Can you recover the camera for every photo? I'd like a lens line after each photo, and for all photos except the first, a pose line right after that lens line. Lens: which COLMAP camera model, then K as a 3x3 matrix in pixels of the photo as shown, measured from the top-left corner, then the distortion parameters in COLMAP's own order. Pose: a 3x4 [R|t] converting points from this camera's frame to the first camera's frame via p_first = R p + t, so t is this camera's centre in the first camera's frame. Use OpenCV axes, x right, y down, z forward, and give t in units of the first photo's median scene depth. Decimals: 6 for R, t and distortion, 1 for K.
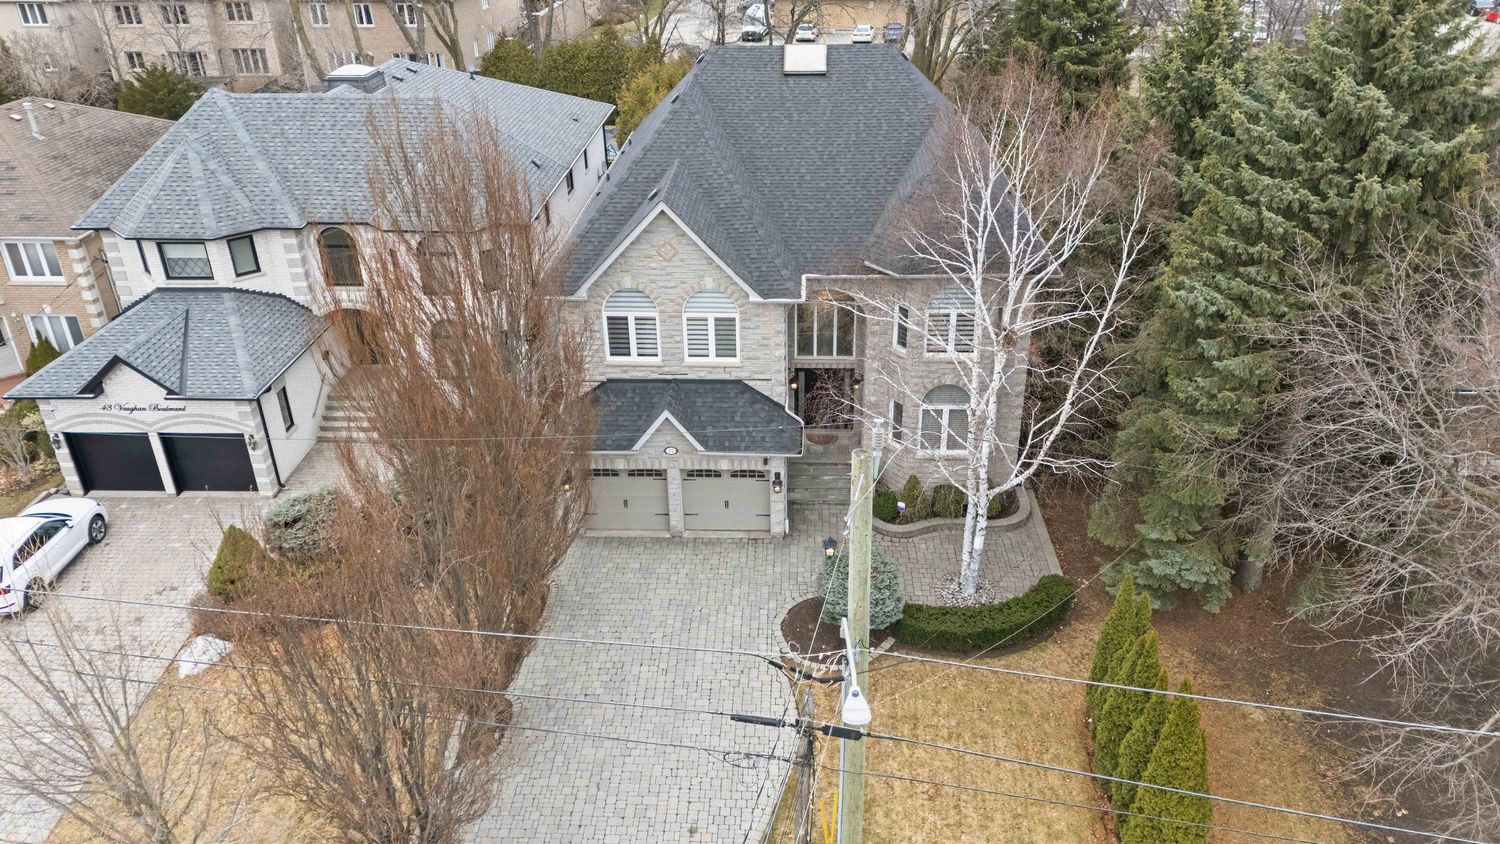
lens RADIAL K [[1091.8, 0, 750.0], [0, 1091.8, 422.0], [0, 0, 1]] dist [0.100125, -0.097964]
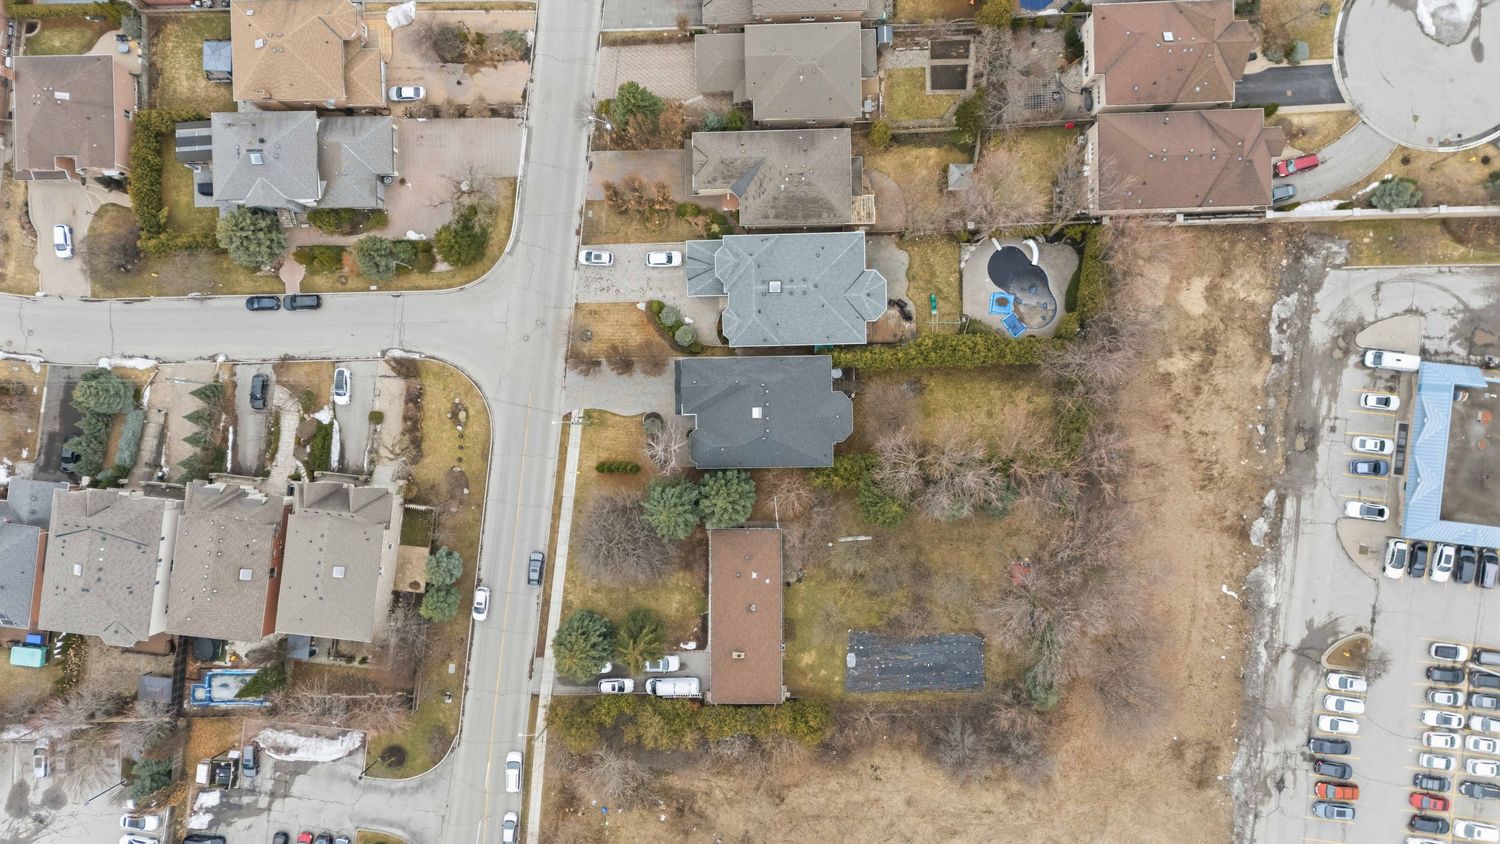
lens RADIAL K [[1091.1, 0, 750.1], [0, 1091.1, 420.7], [0, 0, 1]] dist [0.068335, -0.076458]
pose [[0.068223, 0.997544, 0.015843, 0.017881], [-0.441501, 0.015947, 0.897119, -4.408494], [0.894663, -0.068199, 0.441505, -0.848752]]
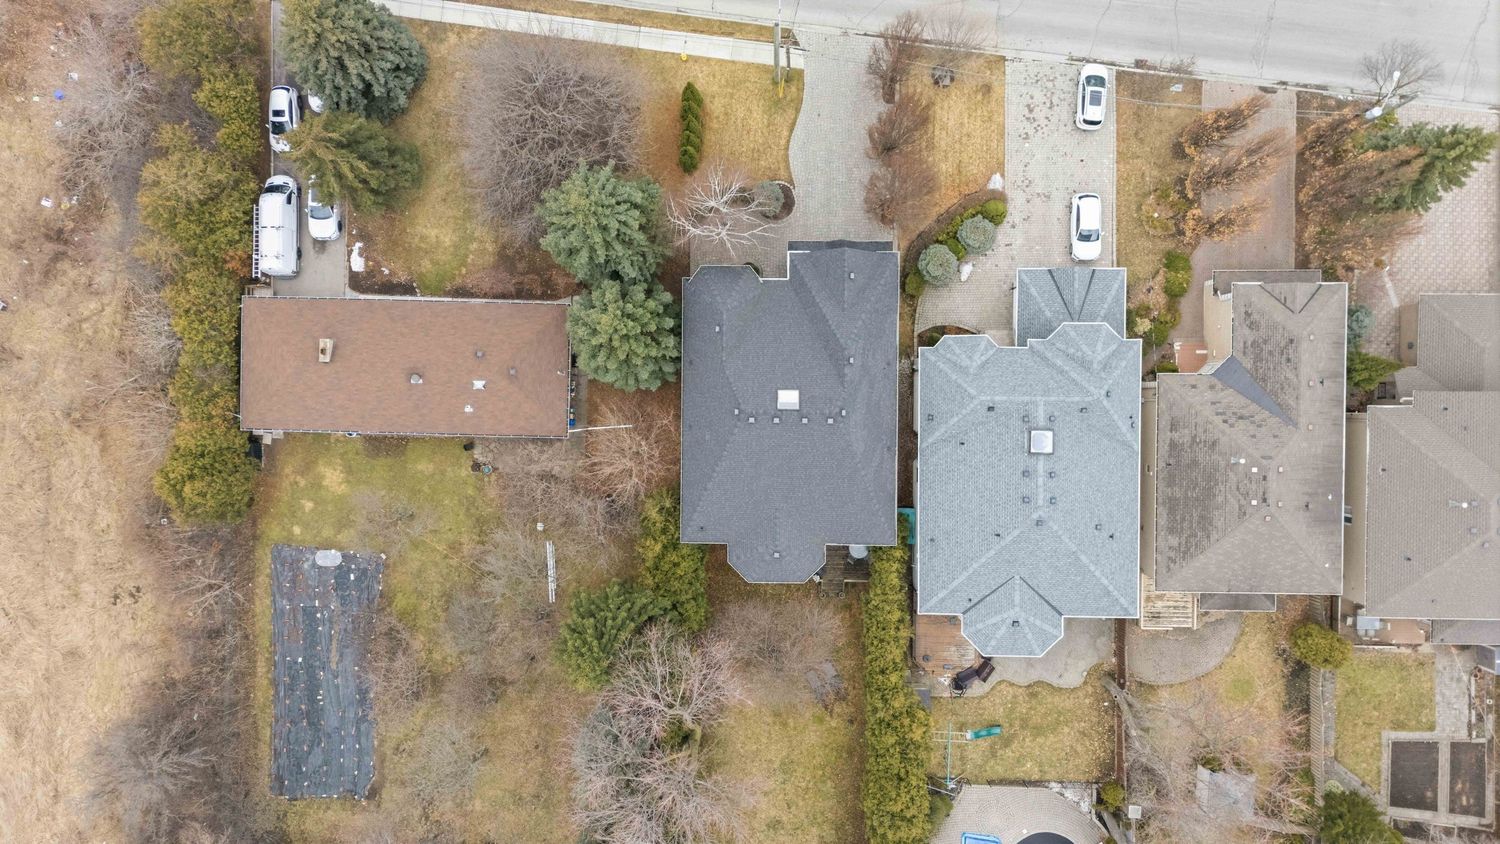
lens RADIAL K [[1091.1, 0, 750.1], [0, 1091.1, 420.7], [0, 0, 1]] dist [0.068335, -0.076458]
pose [[-0.998146, 0.041880, 0.044169, 0.040446], [0.018568, -0.481560, 0.876216, -2.369566], [0.057966, 0.875412, 0.479890, 0.124837]]
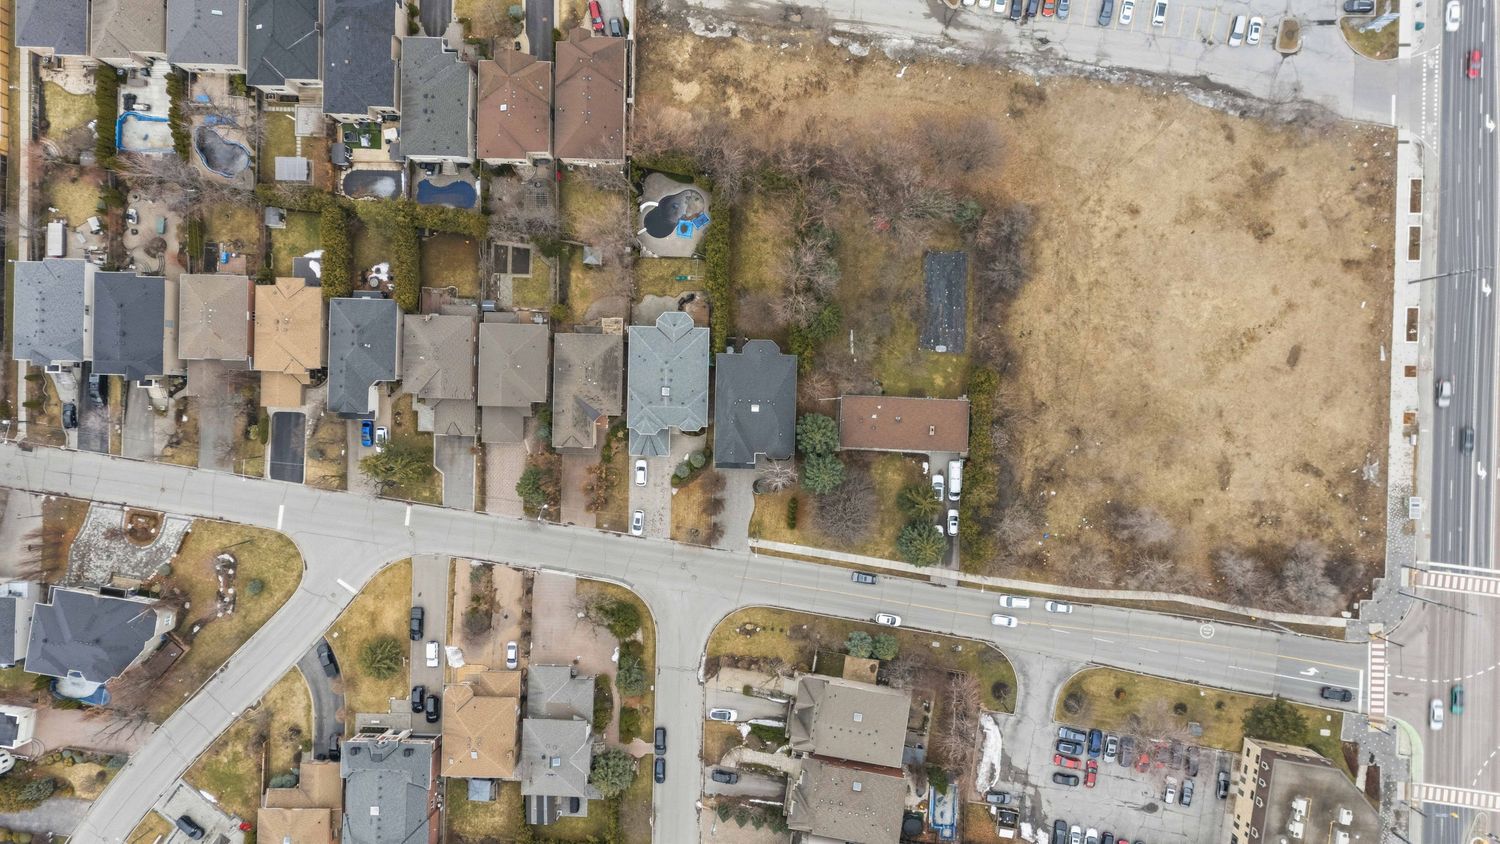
lens RADIAL K [[1091.8, 0, 750.0], [0, 1091.8, 422.0], [0, 0, 1]] dist [0.100125, -0.097964]
pose [[0.999631, -0.024014, -0.012727, 0.106207], [0.022403, 0.463000, 0.886075, -5.922308], [-0.015385, -0.886033, 0.463367, -1.819509]]
